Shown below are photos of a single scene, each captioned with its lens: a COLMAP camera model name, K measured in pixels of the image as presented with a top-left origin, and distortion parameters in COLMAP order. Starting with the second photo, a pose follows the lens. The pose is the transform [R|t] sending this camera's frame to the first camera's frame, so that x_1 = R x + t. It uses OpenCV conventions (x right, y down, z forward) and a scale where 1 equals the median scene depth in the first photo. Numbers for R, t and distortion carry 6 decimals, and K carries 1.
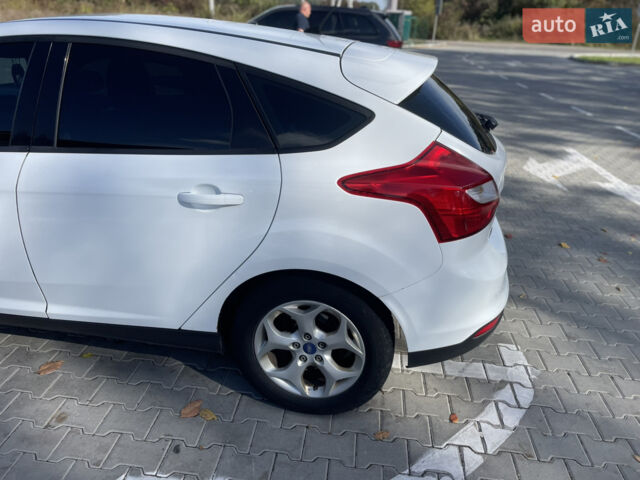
lens RADIAL K [[462.1, 0, 320.6], [0, 462.1, 238.1], [0, 0, 1]] dist [0.036021, -0.040889]
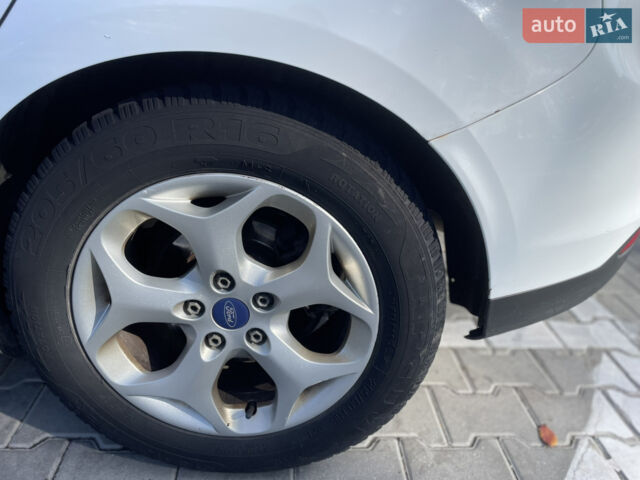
lens RADIAL K [[462.1, 0, 321.4], [0, 462.1, 242.0], [0, 0, 1]] dist [0.036021, -0.040889]
pose [[0.982118, -0.053873, 0.180392, -0.016054], [0.046544, 0.997919, 0.044619, 0.165036], [-0.182420, -0.035424, 0.982582, 0.609263]]
